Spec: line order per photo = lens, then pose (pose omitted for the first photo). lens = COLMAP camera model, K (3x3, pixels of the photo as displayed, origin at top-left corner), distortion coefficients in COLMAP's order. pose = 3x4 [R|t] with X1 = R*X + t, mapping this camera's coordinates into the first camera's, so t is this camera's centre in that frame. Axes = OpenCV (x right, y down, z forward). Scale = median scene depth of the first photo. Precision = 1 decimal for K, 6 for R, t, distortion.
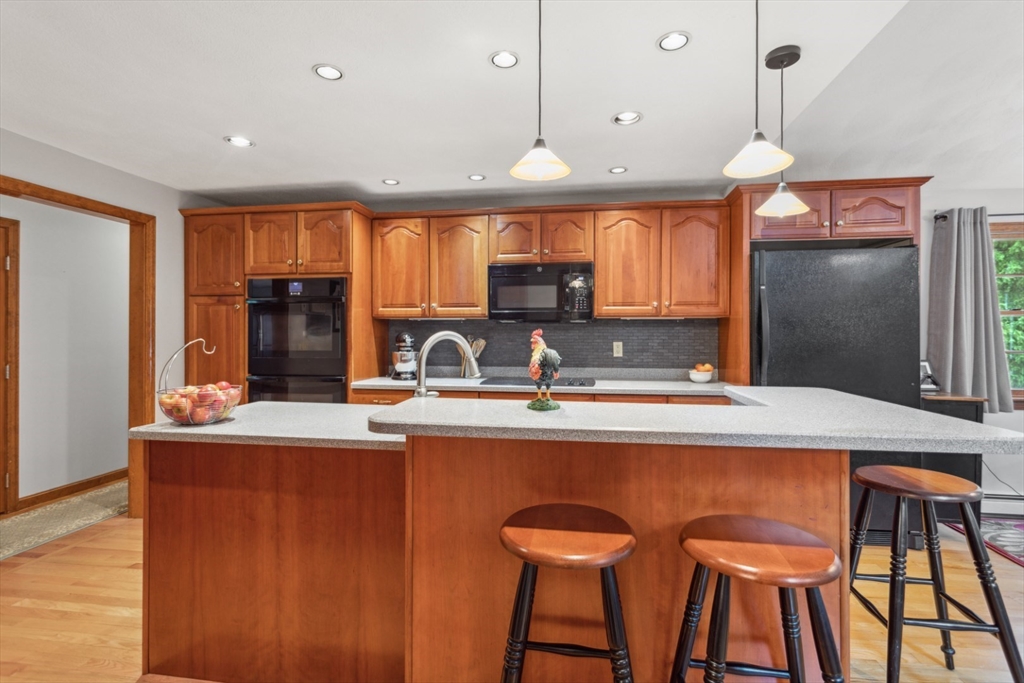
lens RADIAL K [[481.0, 0, 513.7], [0, 481.0, 333.0], [0, 0, 1]] dist [-0.000498, 0.000517]
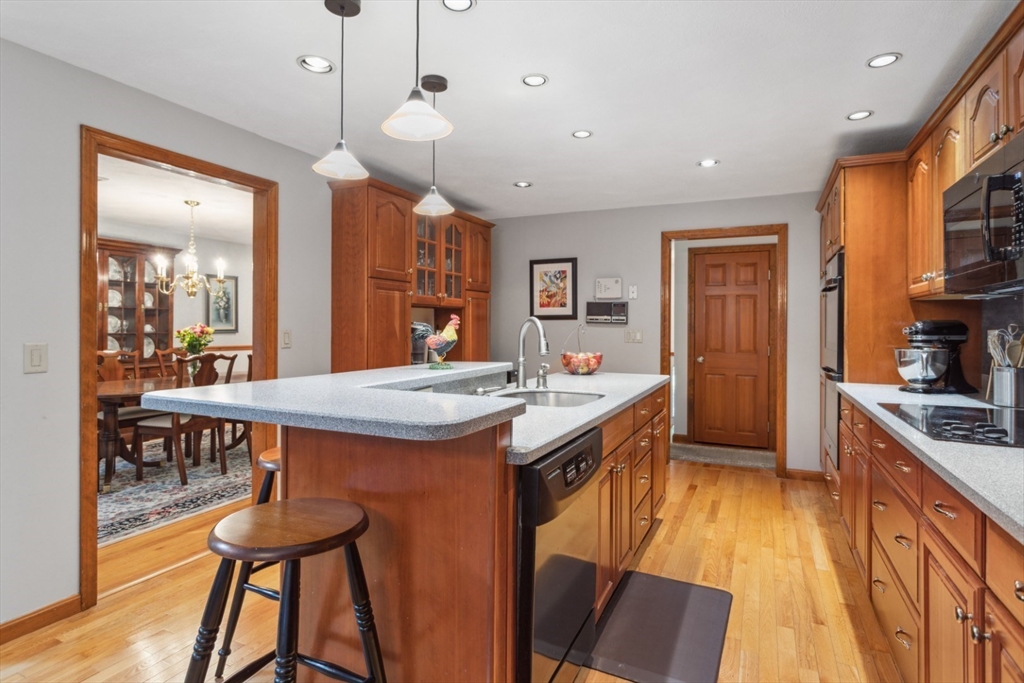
lens RADIAL K [[525.1, 0, 516.1], [0, 525.1, 325.9], [0, 0, 1]] dist [-0.002442, 0.000506]
pose [[-0.282481, -0.002899, -0.959268, 0.639245], [-0.005011, 0.999986, -0.001547, 0.011500], [0.959260, 0.004370, -0.282492, 0.701497]]
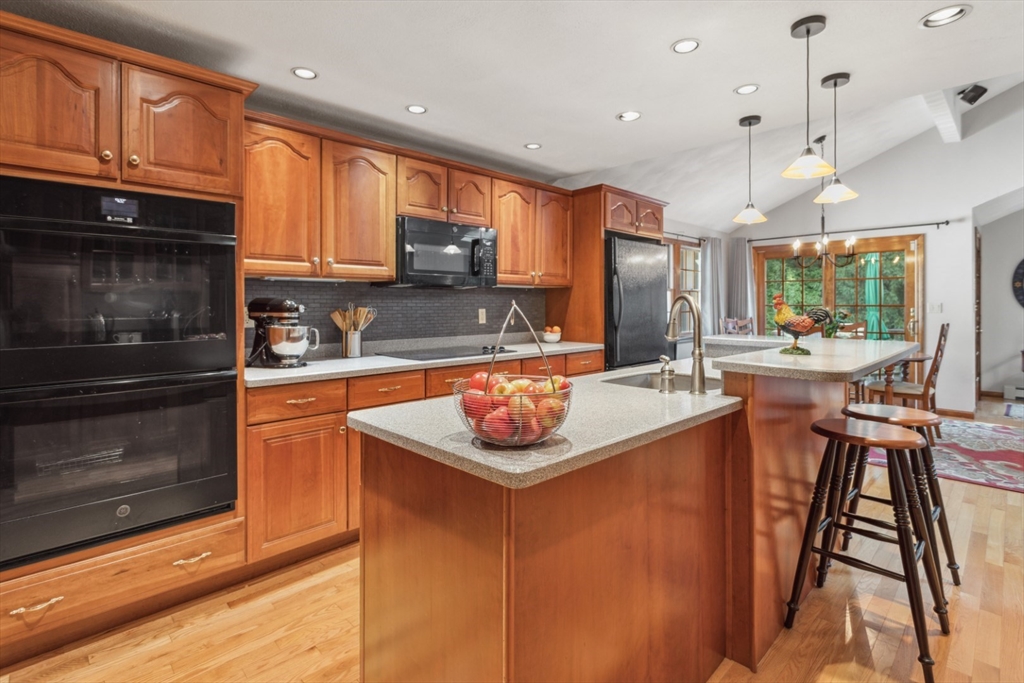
lens RADIAL K [[493.7, 0, 497.7], [0, 493.7, 297.4], [0, 0, 1]] dist [0.002553, 0.000664]
pose [[0.616333, 0.010440, 0.787416, -0.613920], [-0.000061, 0.999913, -0.013210, 0.008533], [-0.787485, 0.008094, 0.616280, 0.352092]]
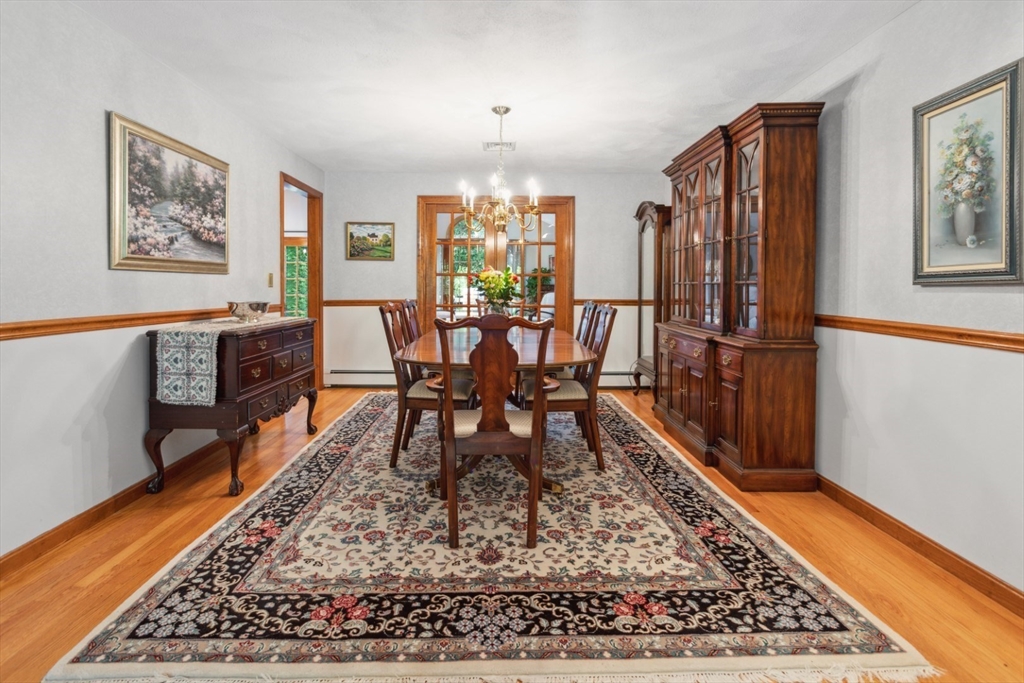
lens RADIAL K [[493.7, 0, 497.7], [0, 493.7, 297.4], [0, 0, 1]] dist [0.002553, 0.000664]
pose [[-0.156155, -0.025198, 0.987411, -1.379483], [-0.003139, 0.999682, 0.025015, 0.042724], [-0.987728, 0.000806, -0.156184, -0.318485]]
